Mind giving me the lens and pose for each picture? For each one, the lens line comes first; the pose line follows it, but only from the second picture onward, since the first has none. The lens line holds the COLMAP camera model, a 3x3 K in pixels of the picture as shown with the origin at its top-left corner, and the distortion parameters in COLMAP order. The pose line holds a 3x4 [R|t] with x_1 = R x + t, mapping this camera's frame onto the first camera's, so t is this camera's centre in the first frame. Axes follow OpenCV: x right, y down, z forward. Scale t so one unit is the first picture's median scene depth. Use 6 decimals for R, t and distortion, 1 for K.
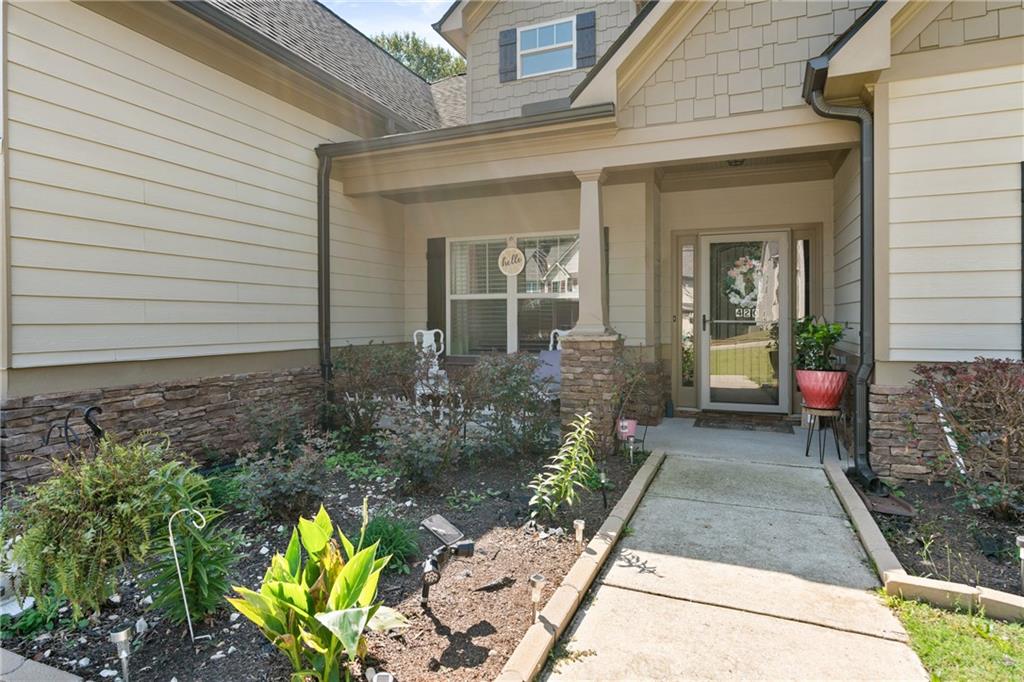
lens RADIAL K [[563.4, 0, 512.7], [0, 563.4, 336.8], [0, 0, 1]] dist [-0.001354, -0.000201]
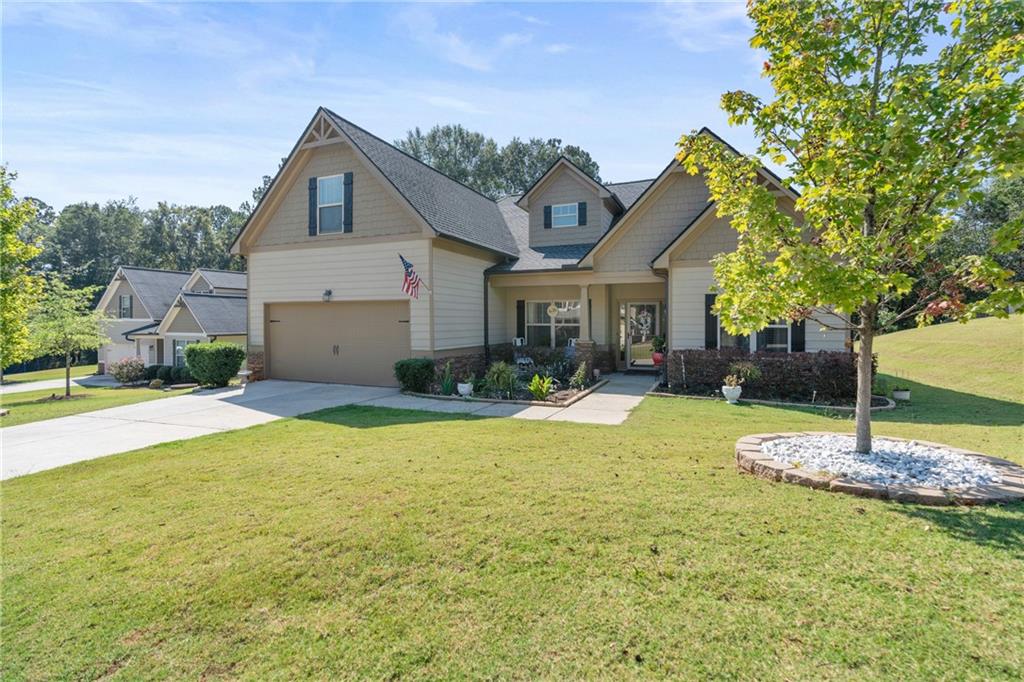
lens RADIAL K [[466.9, 0, 512.1], [0, 466.9, 336.9], [0, 0, 1]] dist [-0.001310, 0.000245]
pose [[0.999939, 0.002240, -0.010819, -0.168186], [-0.002206, 0.999993, 0.003103, -0.025504], [0.010826, -0.003079, 0.999937, -1.138028]]
